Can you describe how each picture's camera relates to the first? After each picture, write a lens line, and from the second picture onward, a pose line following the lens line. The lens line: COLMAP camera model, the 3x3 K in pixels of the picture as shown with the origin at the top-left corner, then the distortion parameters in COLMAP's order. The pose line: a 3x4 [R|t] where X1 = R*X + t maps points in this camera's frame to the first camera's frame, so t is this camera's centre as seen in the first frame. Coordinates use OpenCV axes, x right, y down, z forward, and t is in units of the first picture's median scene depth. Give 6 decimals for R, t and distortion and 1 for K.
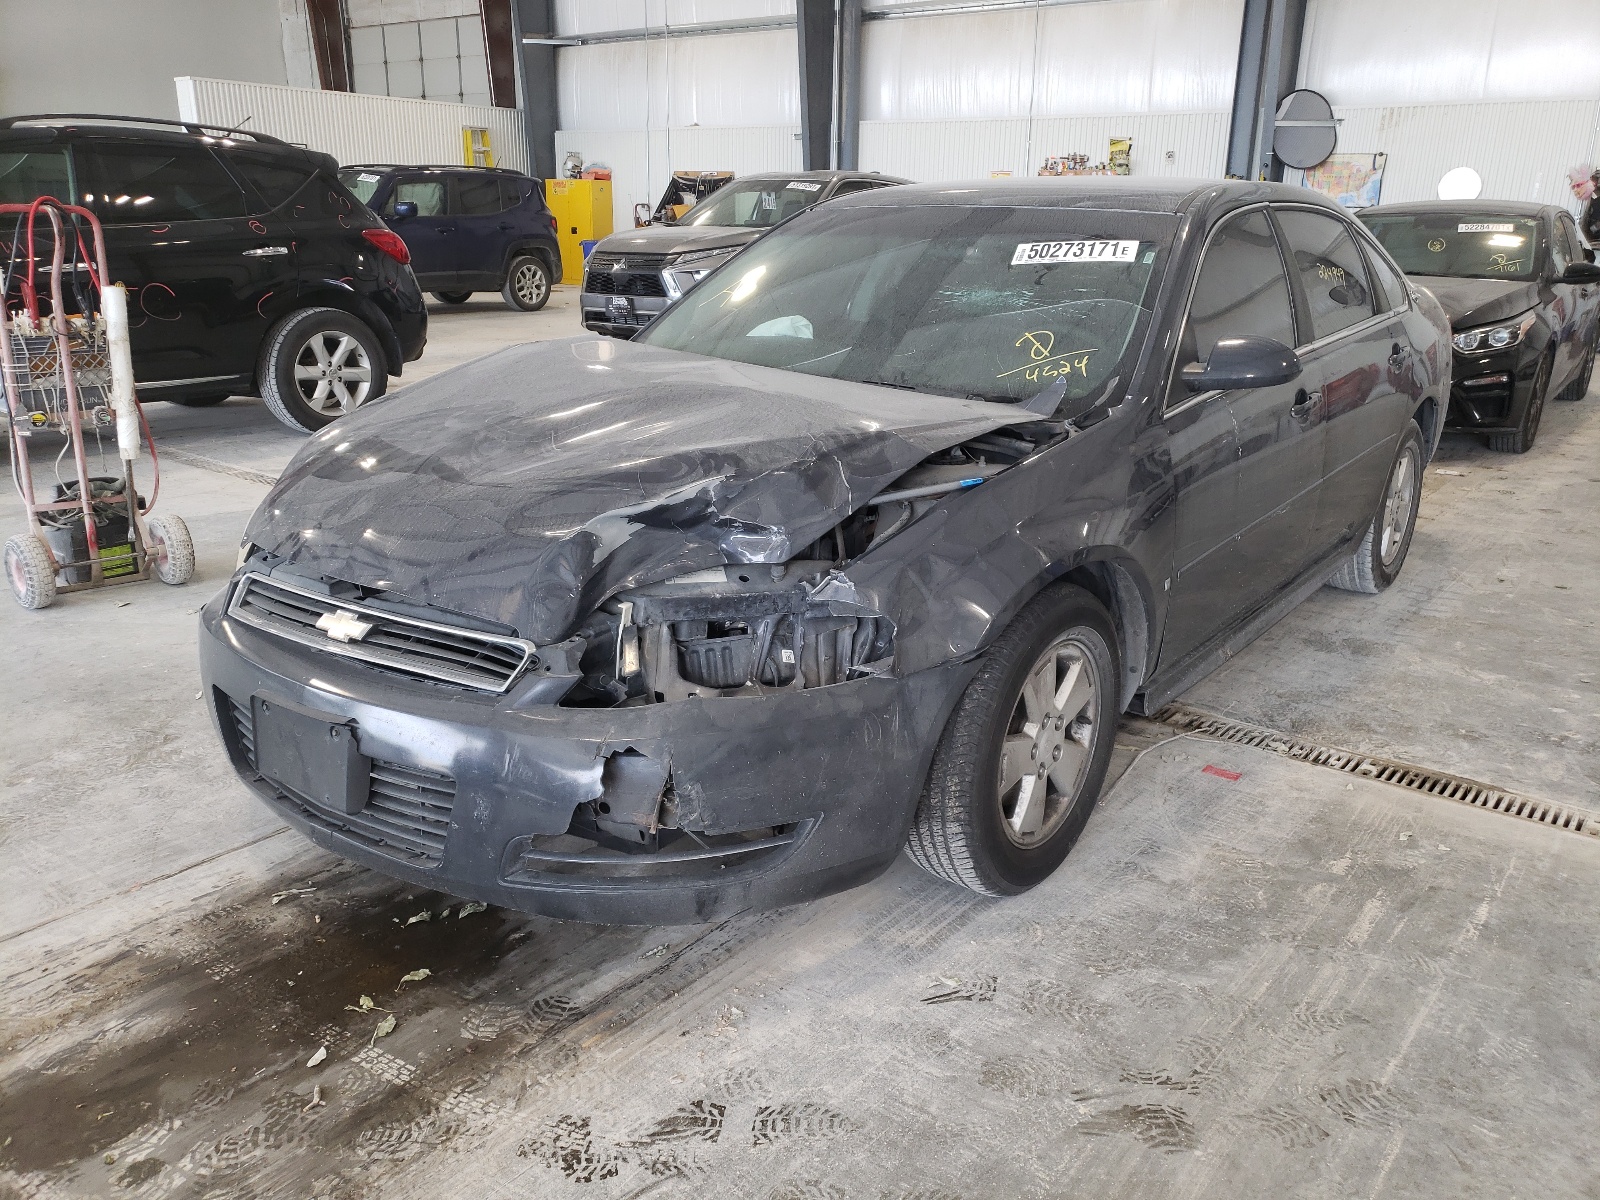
lens RADIAL K [[1290.8, 0, 793.2], [0, 1290.8, 599.6], [0, 0, 1]] dist [0.034265, -0.006498]
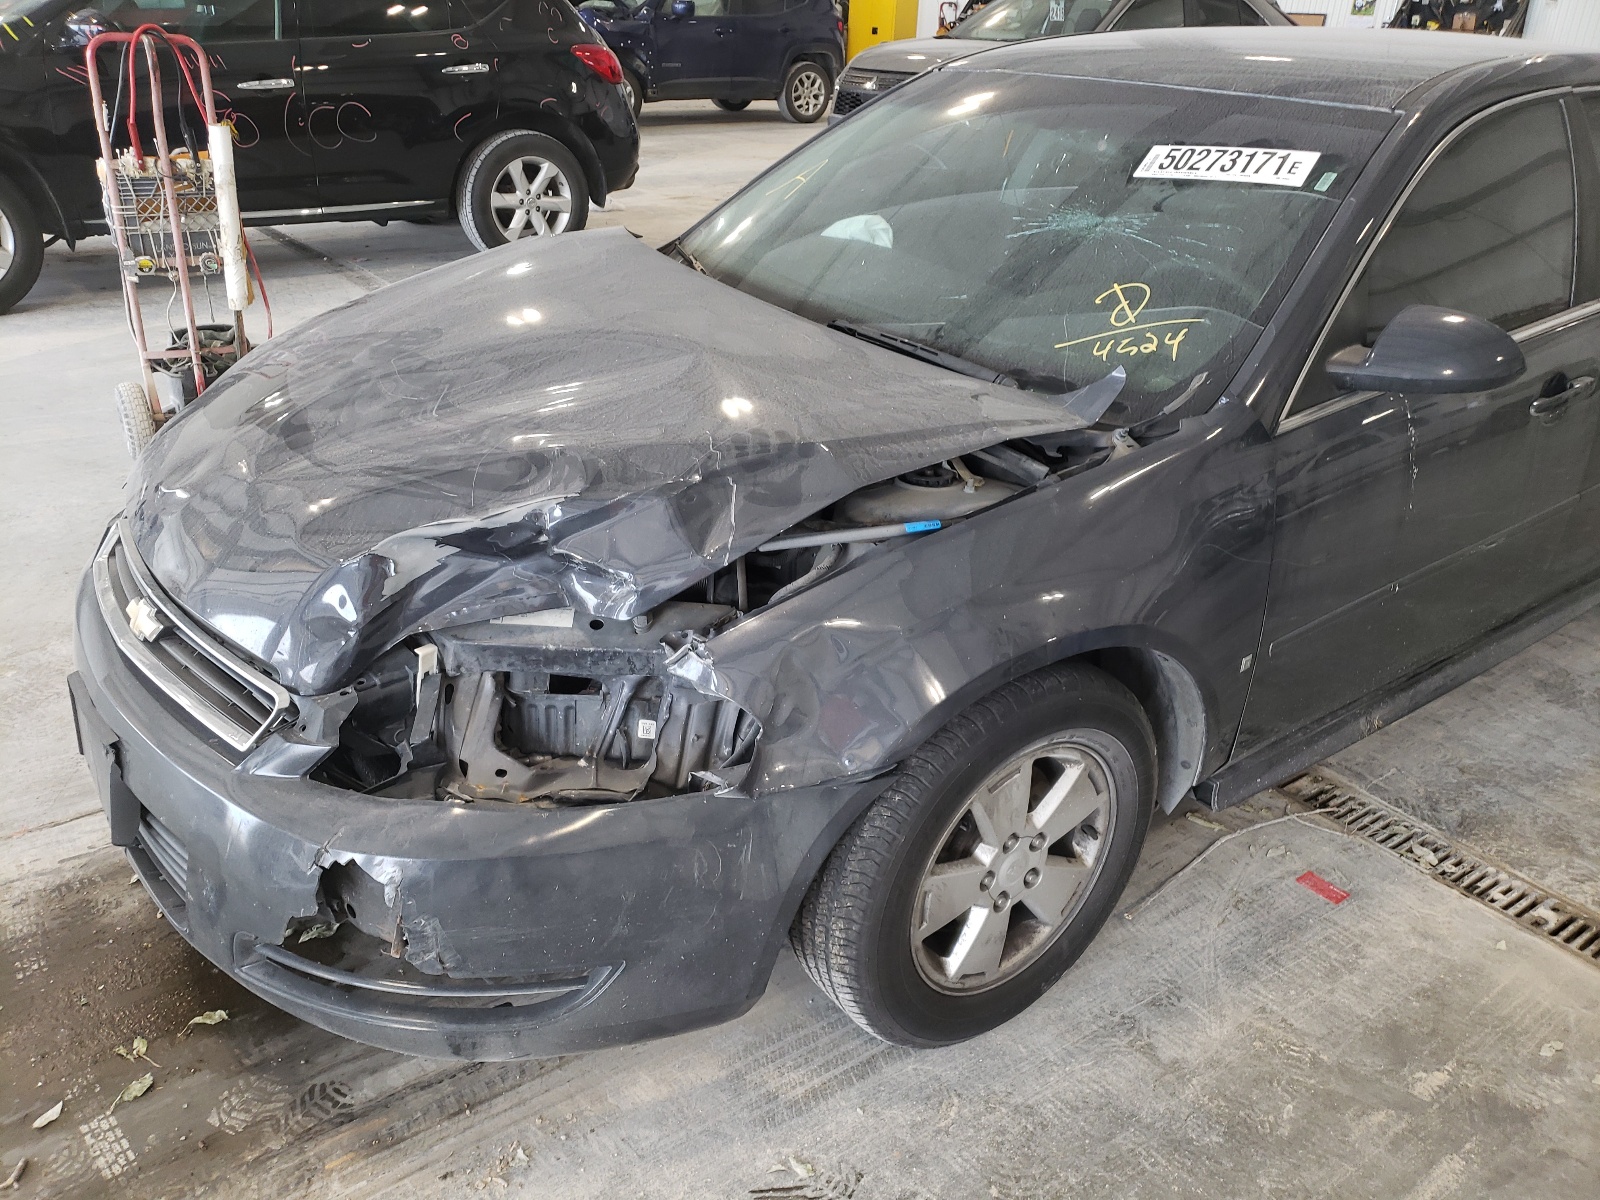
lens RADIAL K [[1284.1, 0, 764.4], [0, 1284.1, 603.1], [0, 0, 1]] dist [-0.027675, 0.086739]
pose [[0.960244, 0.135830, -0.243887, 0.201856], [-0.097400, 0.981758, 0.163291, -0.136279], [0.261618, -0.133045, 0.955958, 0.251685]]
